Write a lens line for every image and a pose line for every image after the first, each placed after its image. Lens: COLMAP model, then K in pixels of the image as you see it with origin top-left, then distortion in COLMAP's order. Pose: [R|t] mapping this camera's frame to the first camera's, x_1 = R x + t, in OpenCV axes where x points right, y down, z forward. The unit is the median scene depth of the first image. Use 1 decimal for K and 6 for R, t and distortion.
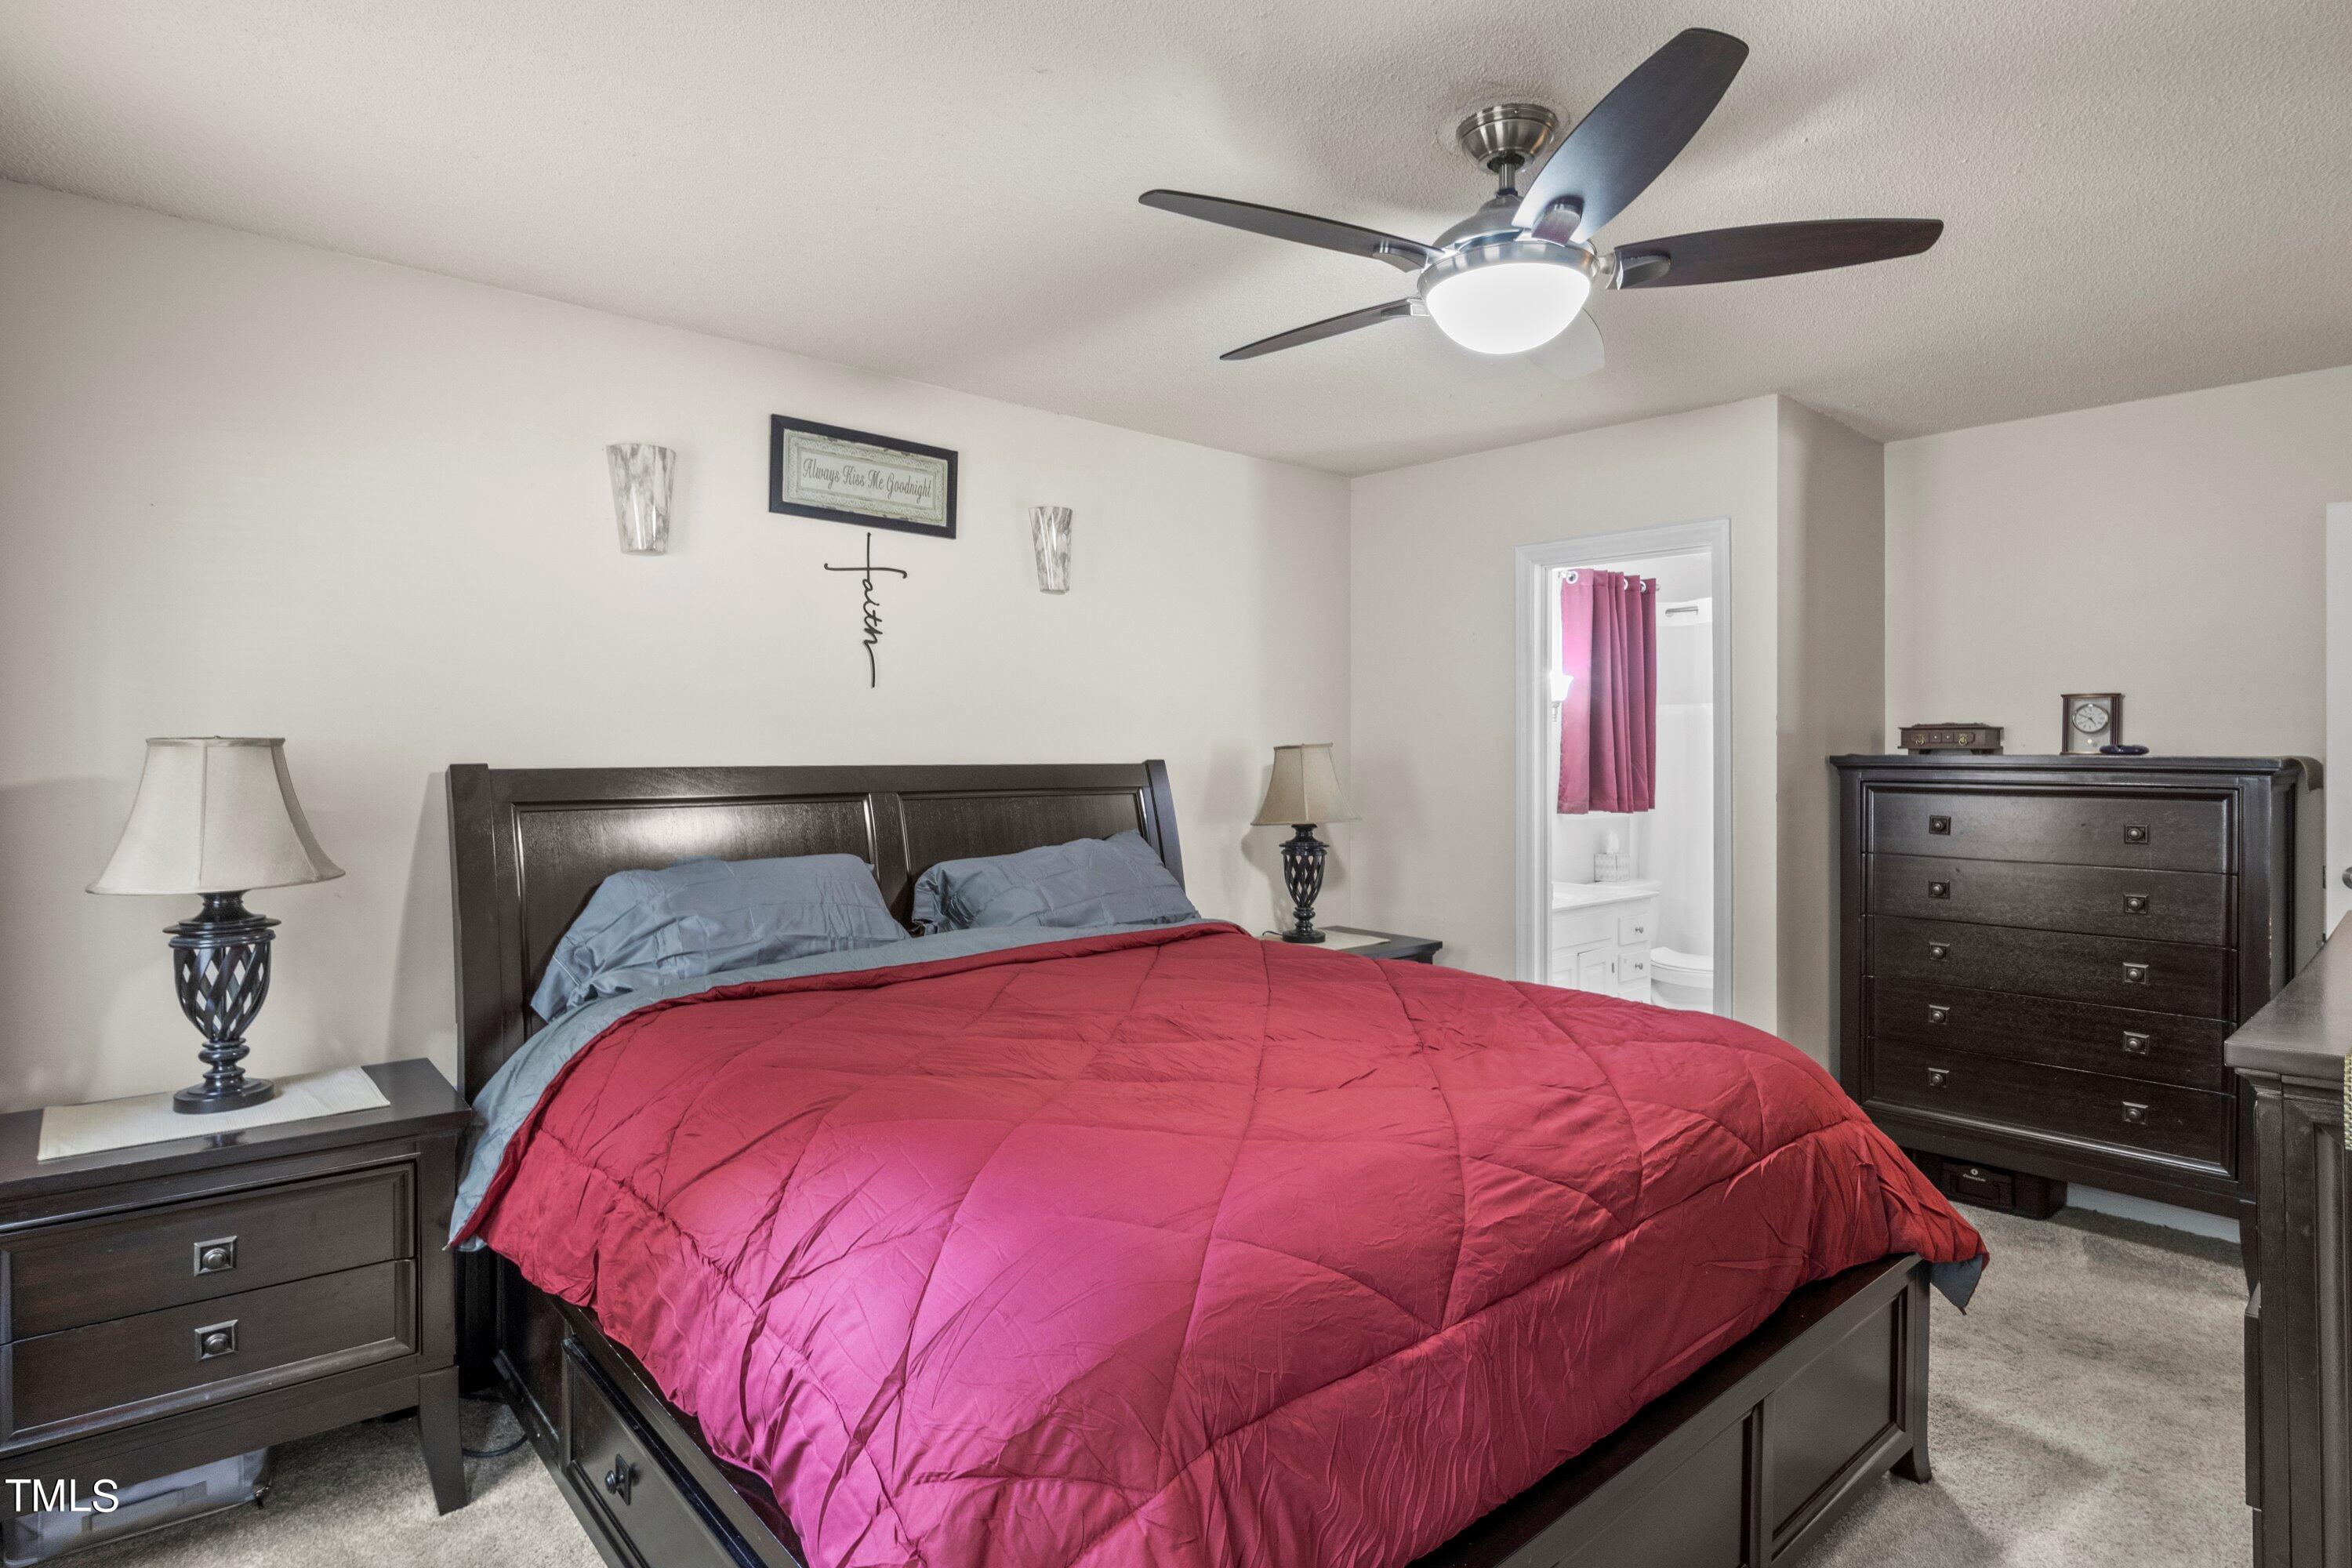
lens RADIAL K [[1196.0, 0, 1107.3], [0, 1196.0, 772.4], [0, 0, 1]] dist [-0.005509, -0.001014]
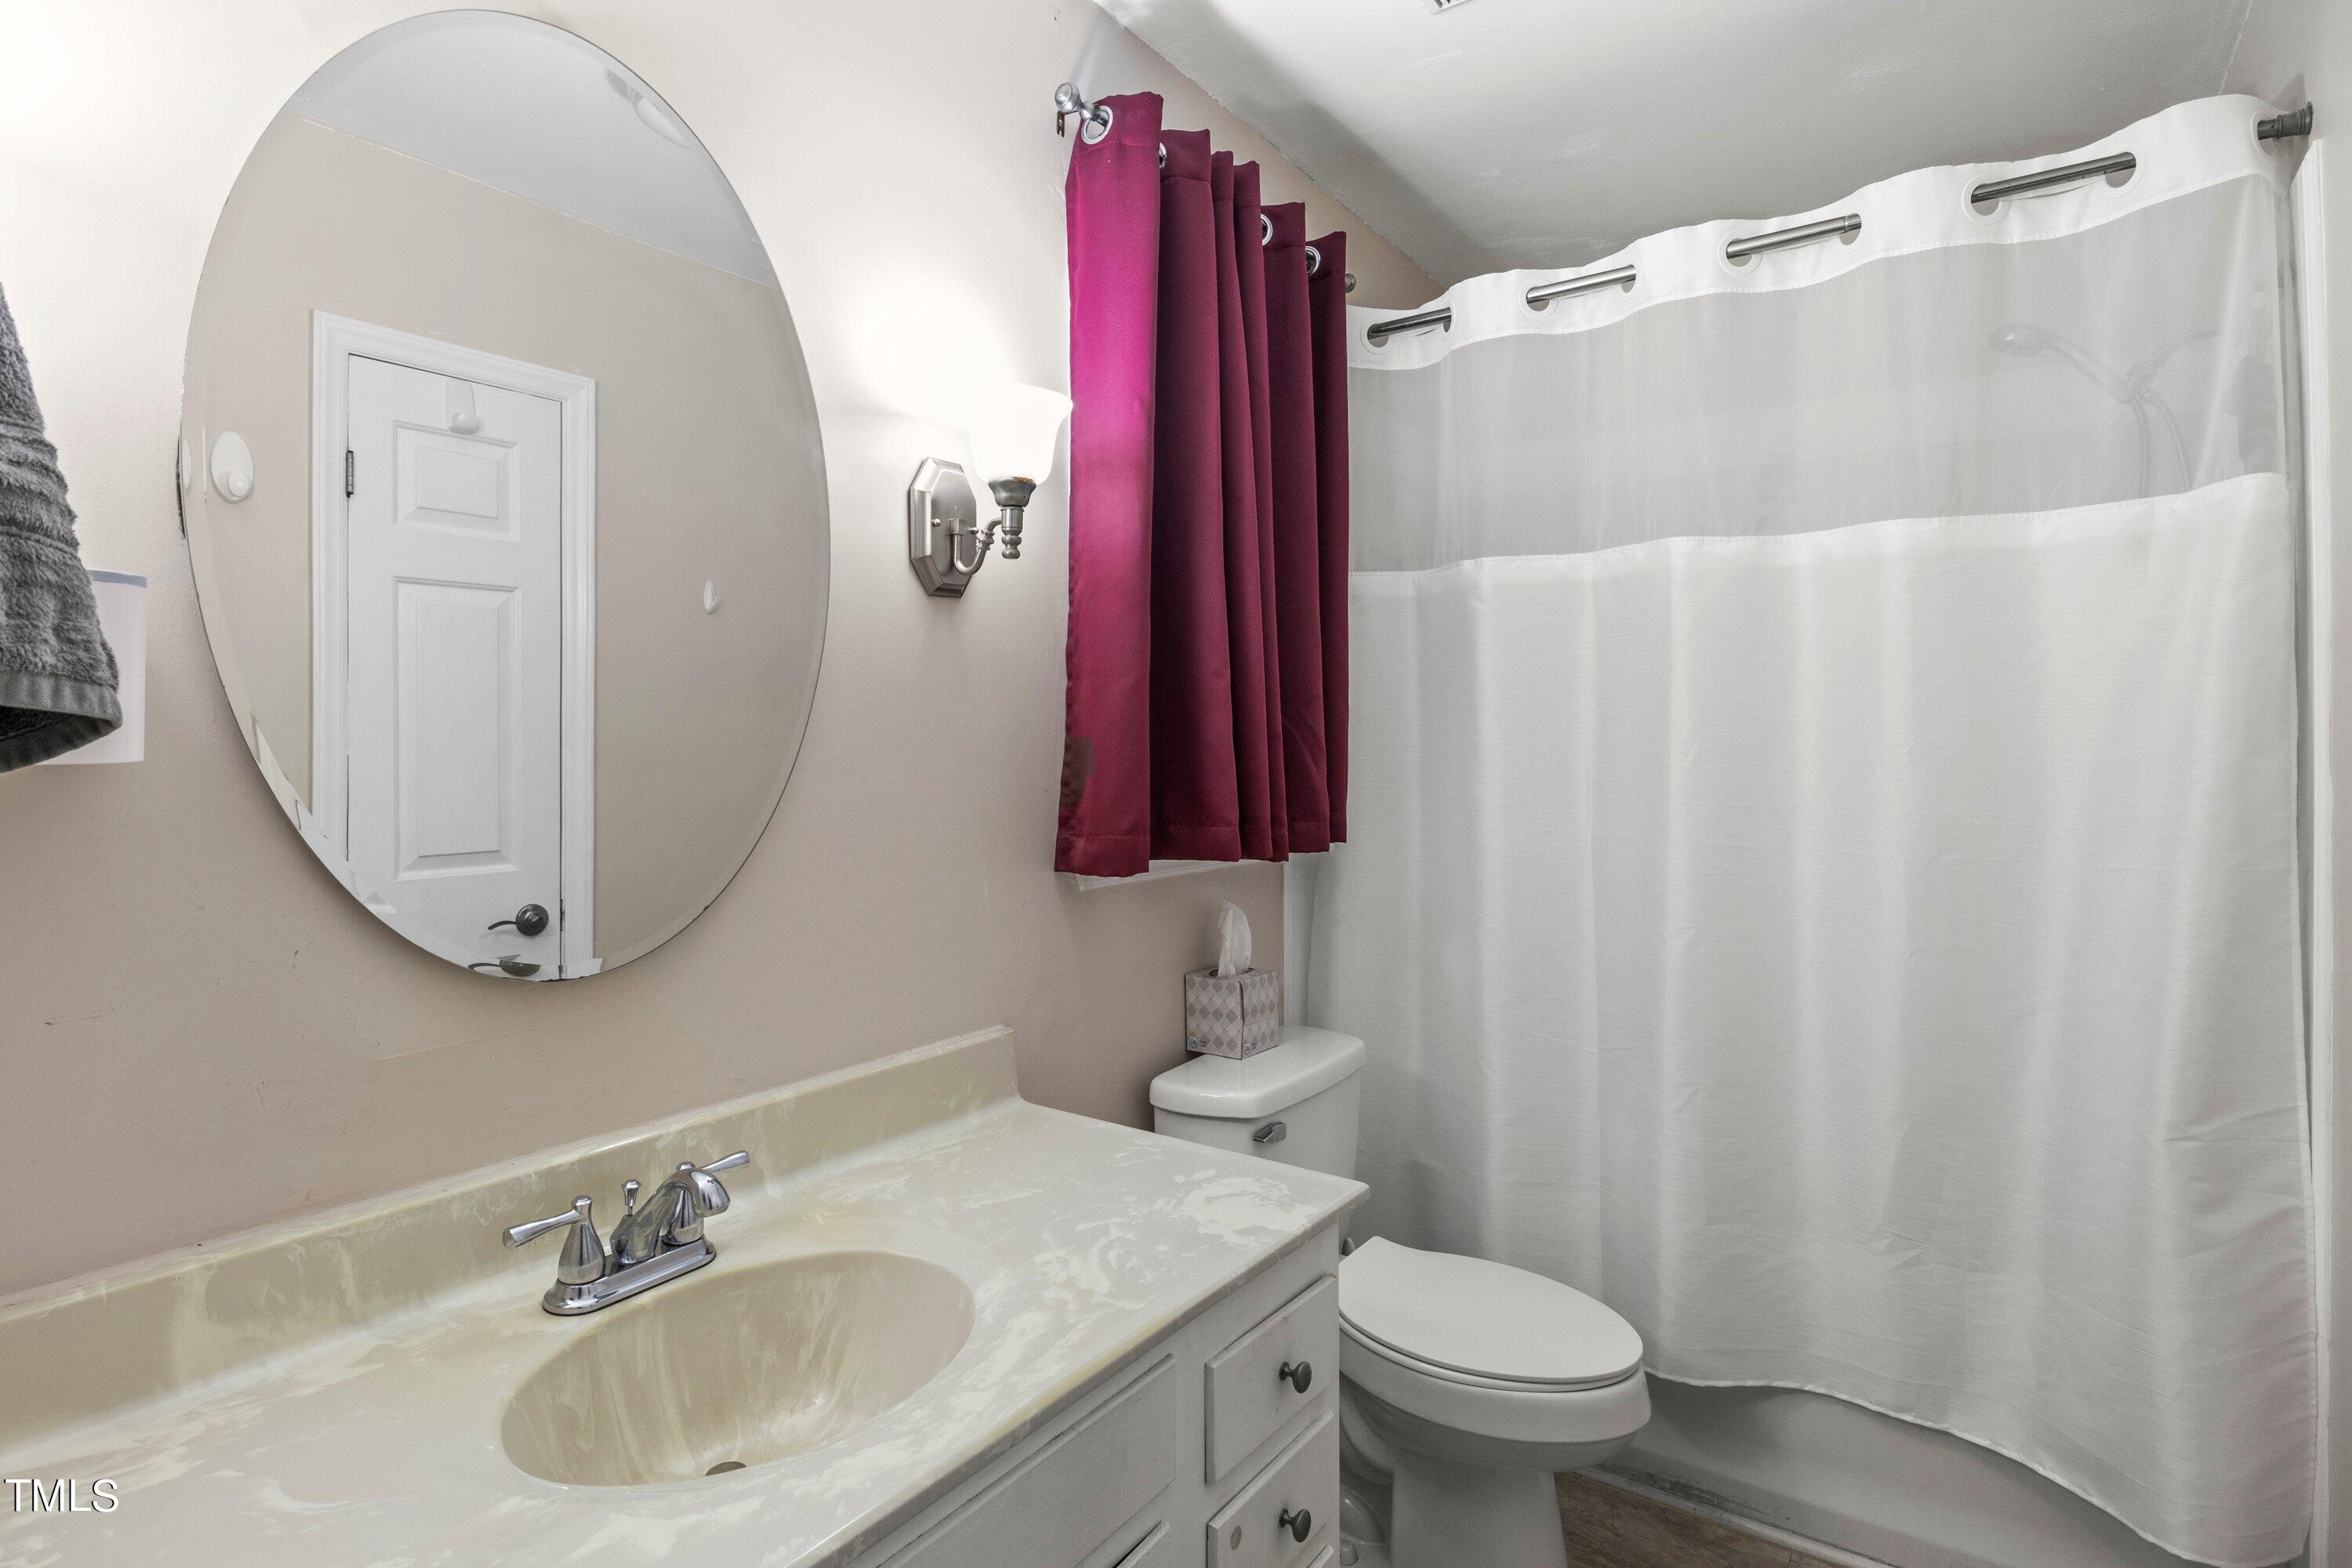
lens RADIAL K [[1196.0, 0, 1172.5], [0, 1196.0, 770.6], [0, 0, 1]] dist [-0.005509, -0.001014]
pose [[0.962650, -0.006281, 0.270675, 0.316020], [0.005851, 0.999980, 0.002397, 0.007170], [-0.270684, -0.000724, 0.962668, 0.677811]]
